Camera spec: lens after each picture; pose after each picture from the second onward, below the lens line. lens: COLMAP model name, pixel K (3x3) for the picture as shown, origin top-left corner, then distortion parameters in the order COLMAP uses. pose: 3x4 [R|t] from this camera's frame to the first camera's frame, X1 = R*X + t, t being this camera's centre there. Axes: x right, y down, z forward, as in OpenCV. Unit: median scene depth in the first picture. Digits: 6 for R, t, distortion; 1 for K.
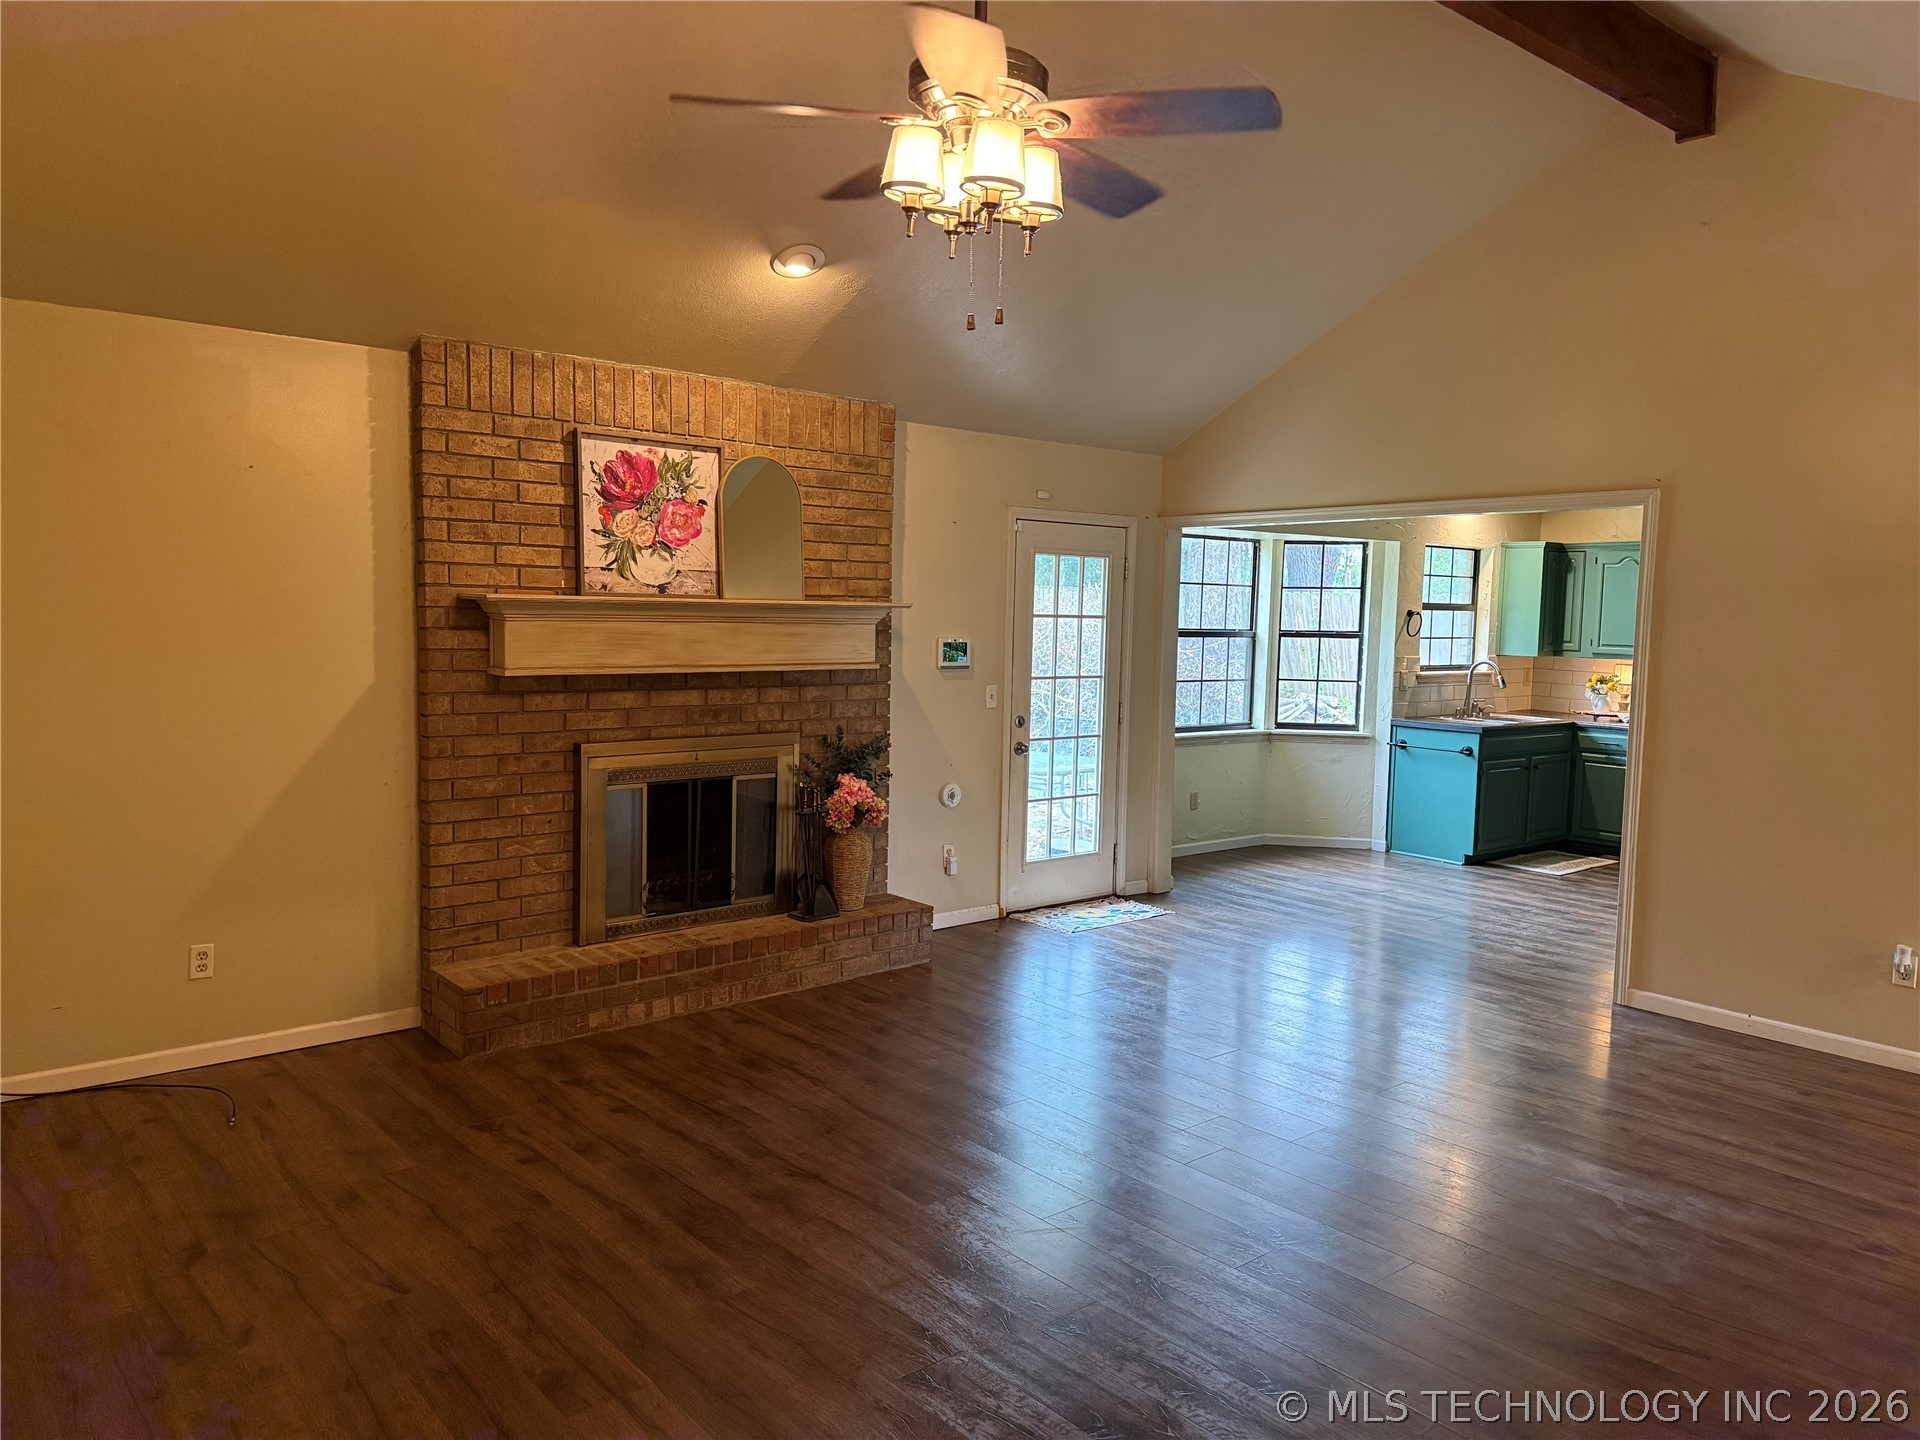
lens RADIAL K [[1321.5, 0, 988.3], [0, 1321.5, 719.9], [0, 0, 1]] dist [0.117576, -0.129449]
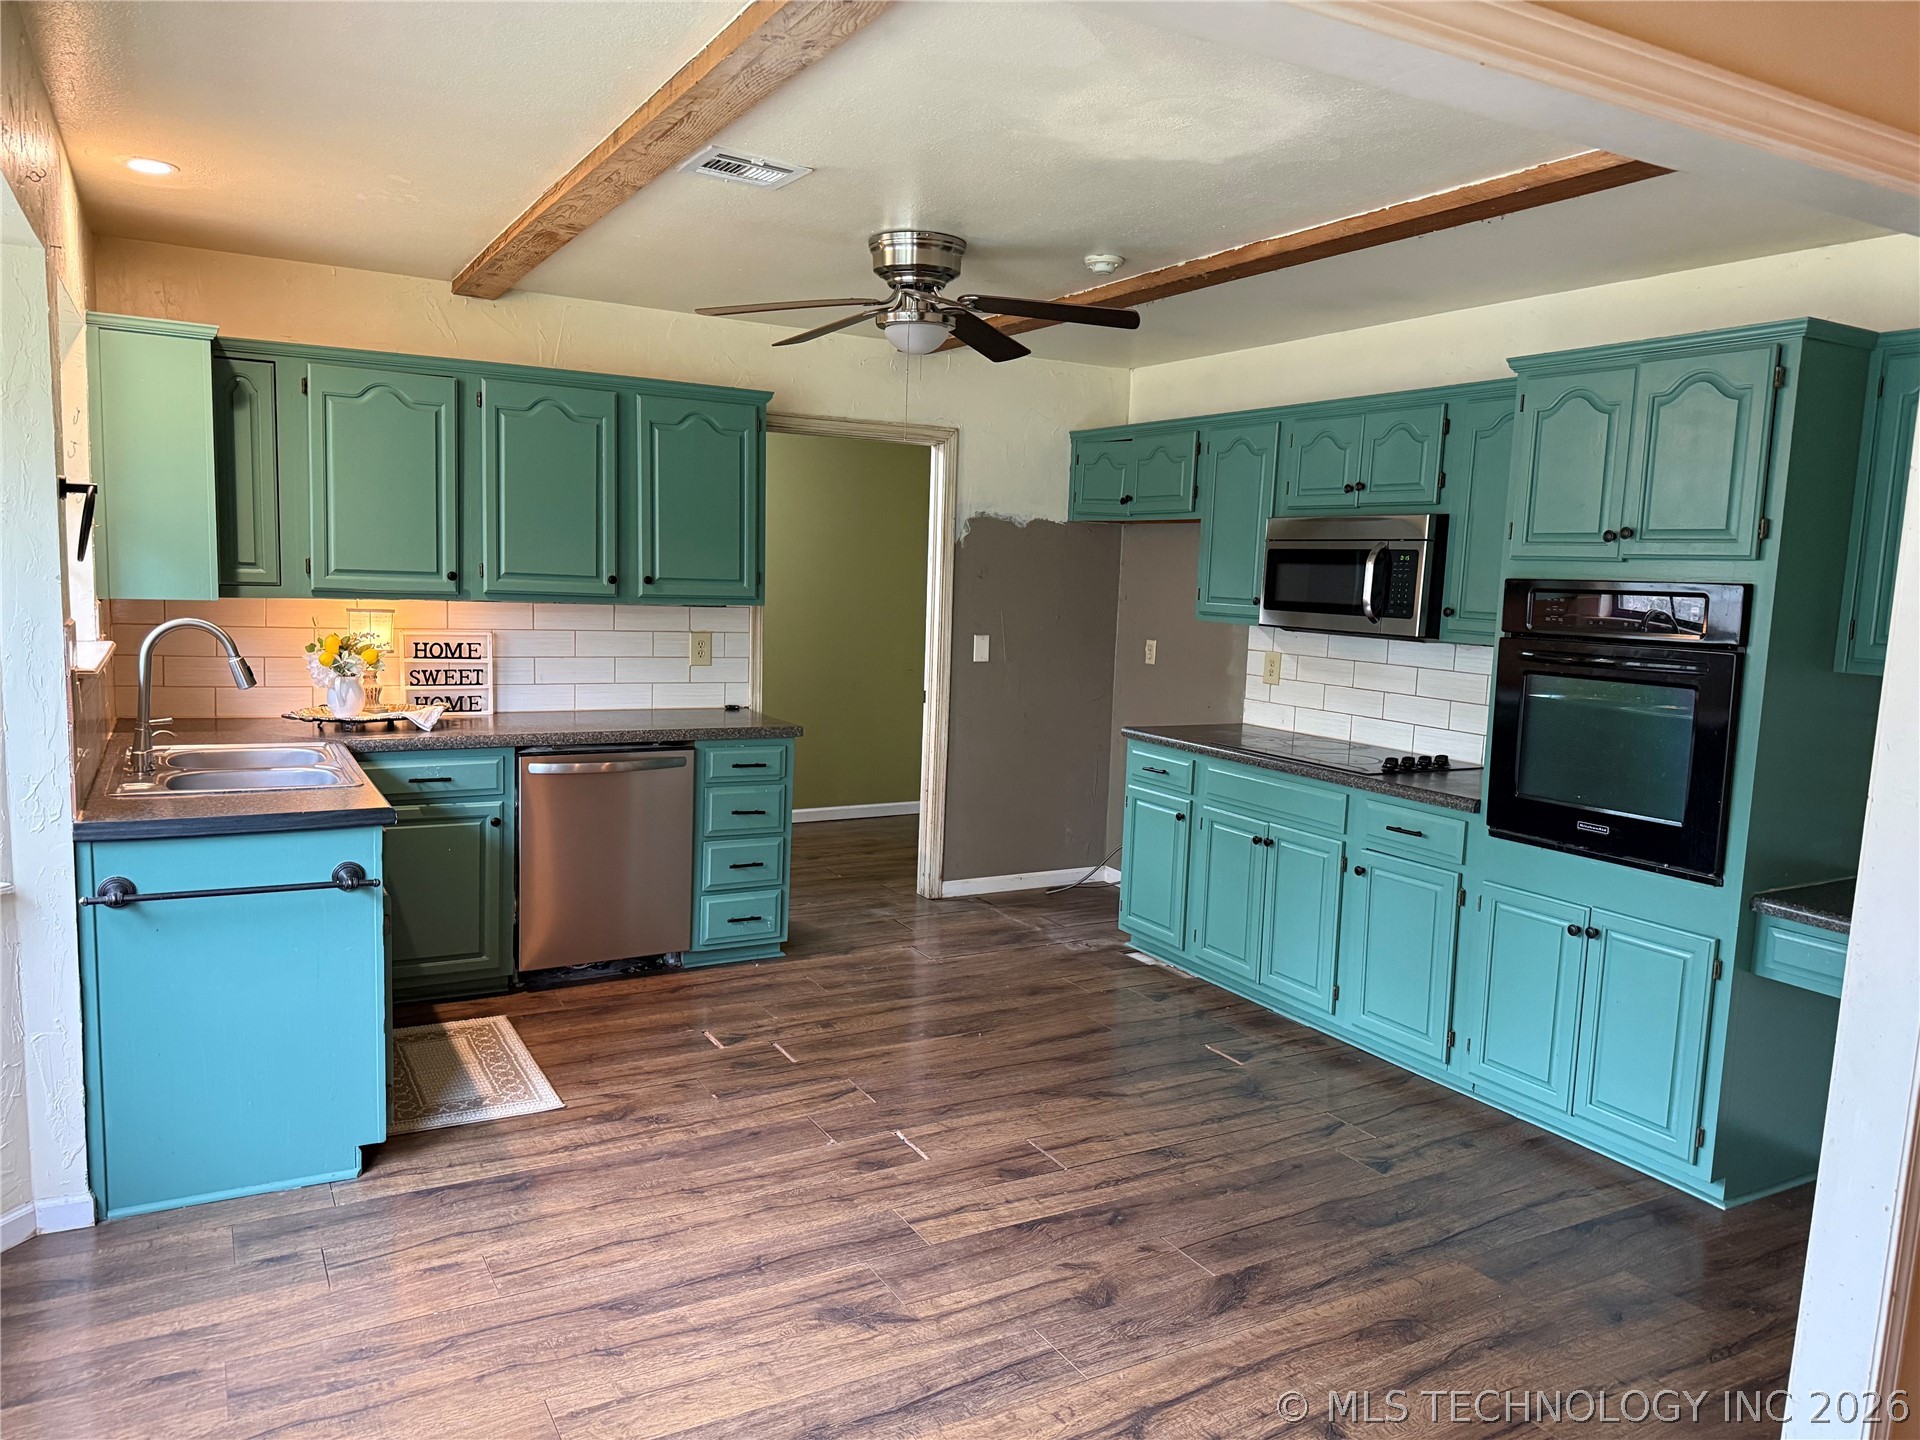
lens RADIAL K [[1344.6, 0, 948.2], [0, 1344.6, 726.1], [0, 0, 1]] dist [0.110423, -0.137635]
pose [[0.221867, -0.130594, 0.966292, 0.061765], [0.048872, 0.991234, 0.122744, -0.091470], [-0.973851, 0.019992, 0.226305, 1.243575]]
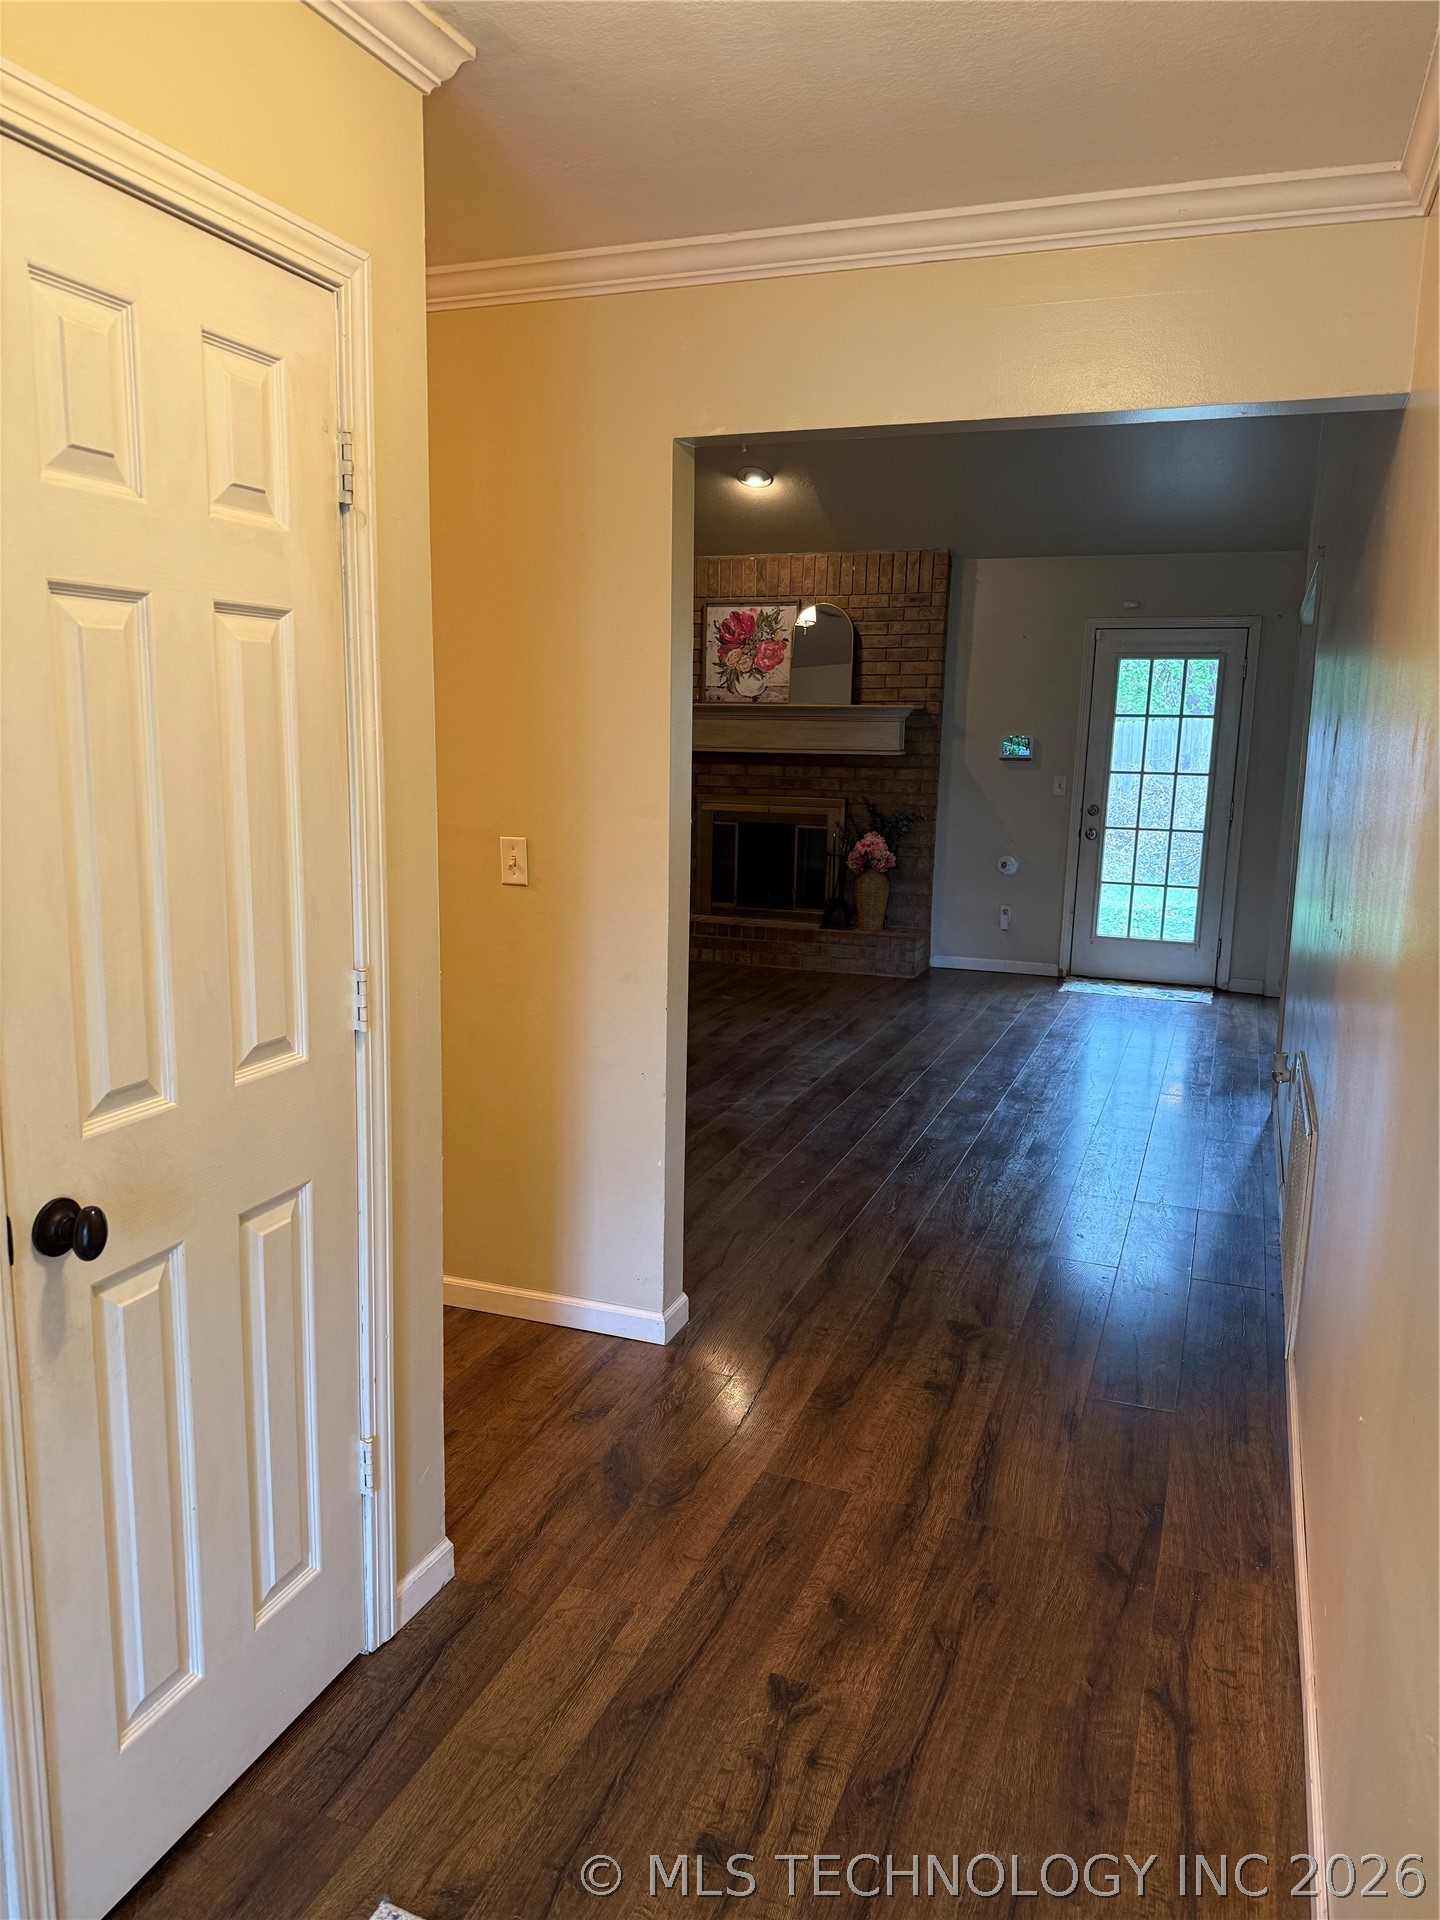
lens RADIAL K [[1344.6, 0, 713.2], [0, 1344.6, 973.8], [0, 0, 1]] dist [0.110423, -0.137635]
pose [[0.458715, 0.148885, -0.876022, 1.179616], [-0.084239, 0.988709, 0.123927, 0.029541], [0.884582, 0.016949, 0.466077, 0.216599]]
